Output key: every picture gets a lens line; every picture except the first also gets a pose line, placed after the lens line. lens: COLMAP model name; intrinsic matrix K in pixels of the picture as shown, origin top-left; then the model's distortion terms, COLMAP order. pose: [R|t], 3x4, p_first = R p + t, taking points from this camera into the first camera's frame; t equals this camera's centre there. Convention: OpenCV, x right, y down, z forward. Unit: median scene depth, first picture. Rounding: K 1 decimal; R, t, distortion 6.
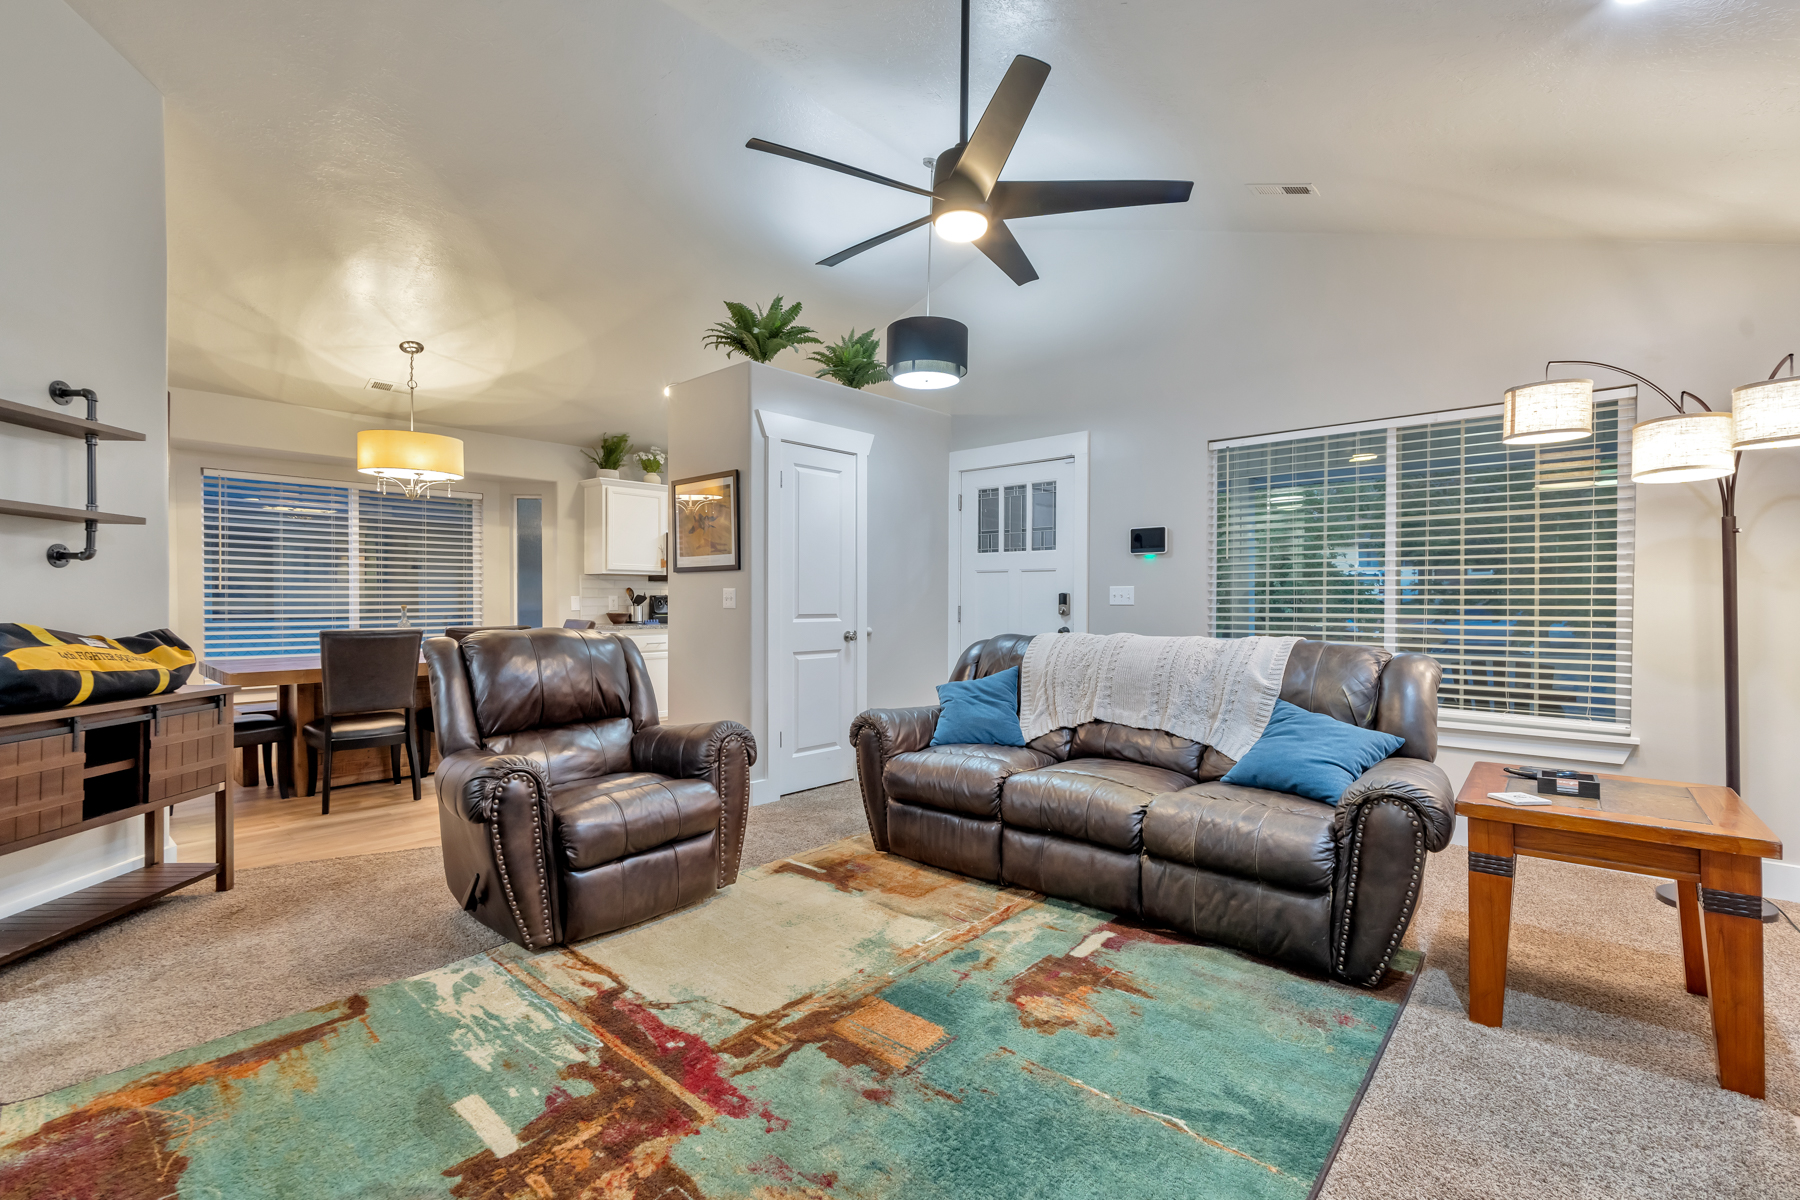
lens RADIAL K [[799.9, 0, 902.2], [0, 799.9, 611.9], [0, 0, 1]] dist [0.002168, 0.000103]
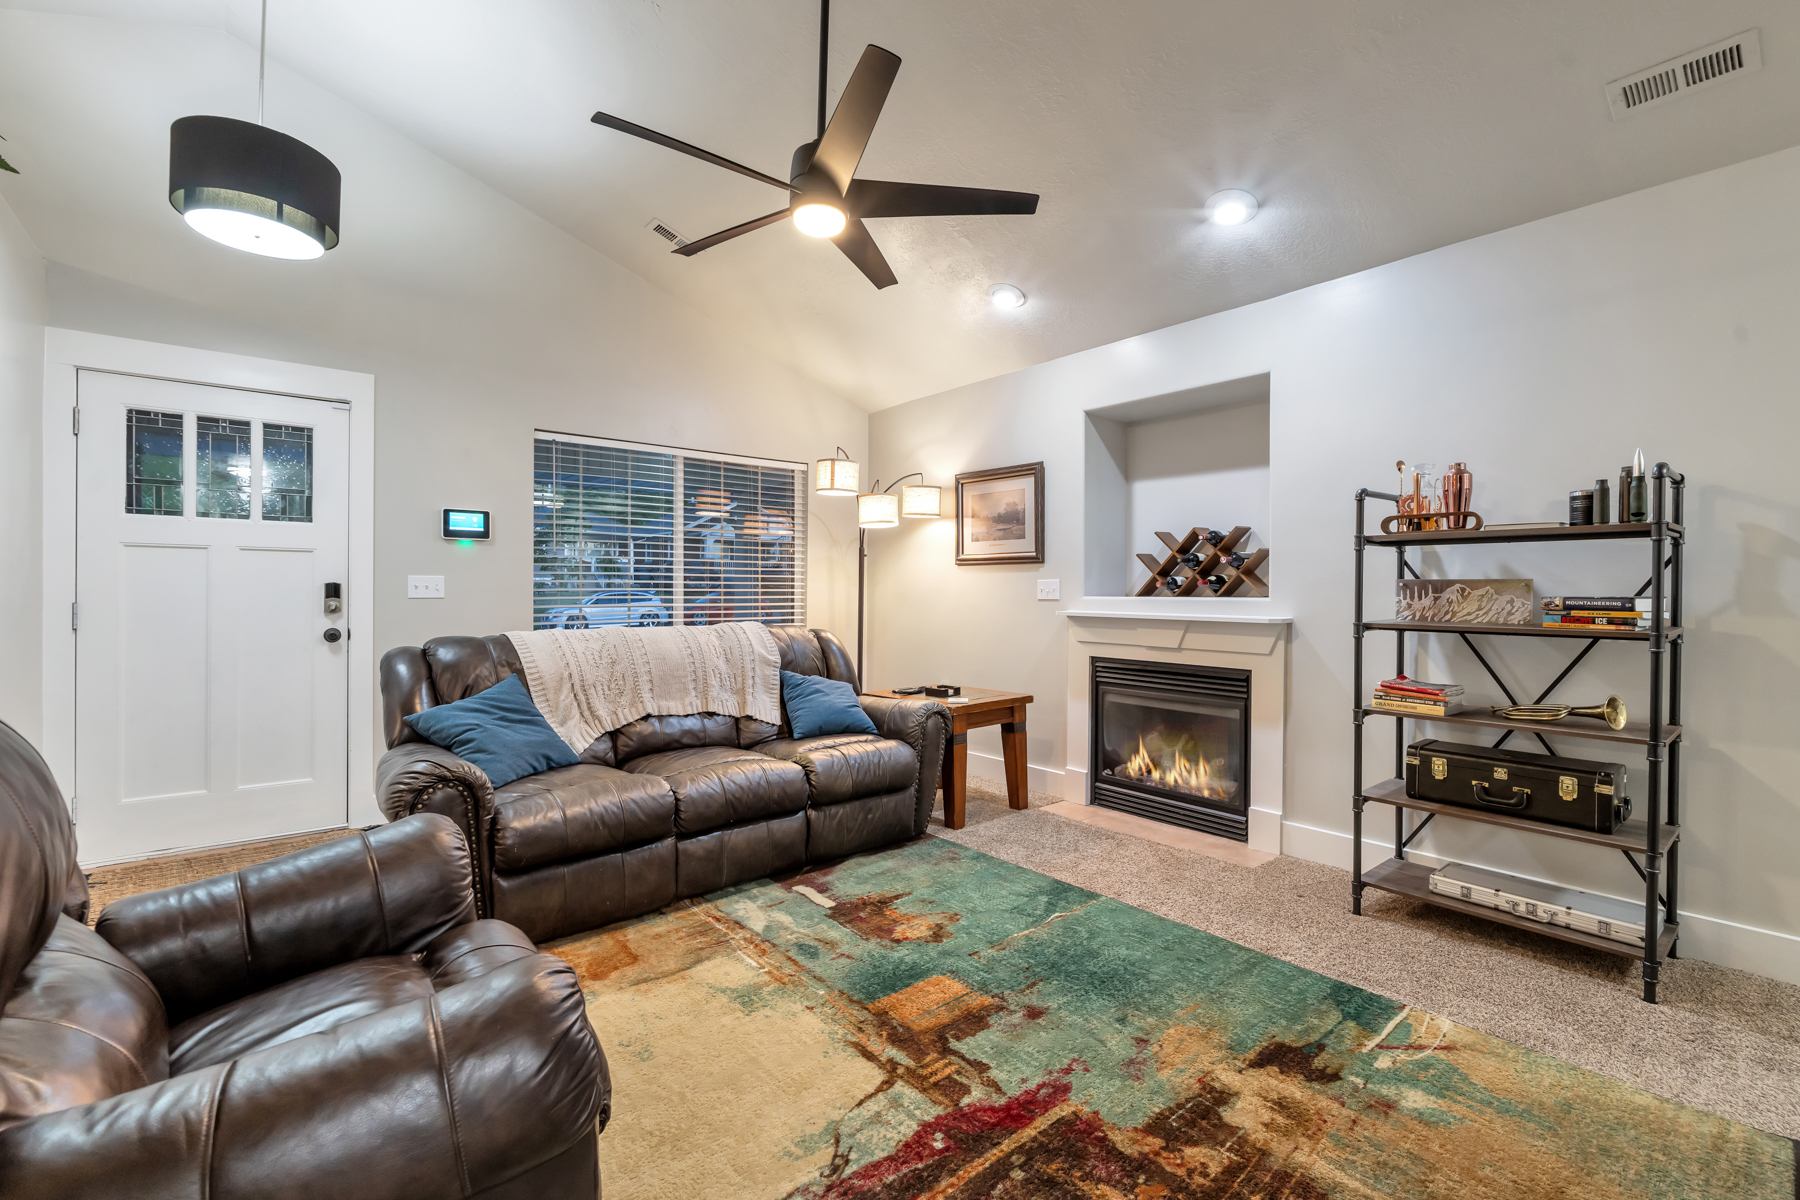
lens RADIAL K [[779.3, 0, 900.0], [0, 779.3, 600.0], [0, 0, 1]] dist [-0.000372, -0.000147]
pose [[0.142929, -0.009772, 0.989685, -0.865031], [0.015403, 0.999852, 0.007648, -0.009921], [-0.989613, 0.014151, 0.143058, 0.748401]]
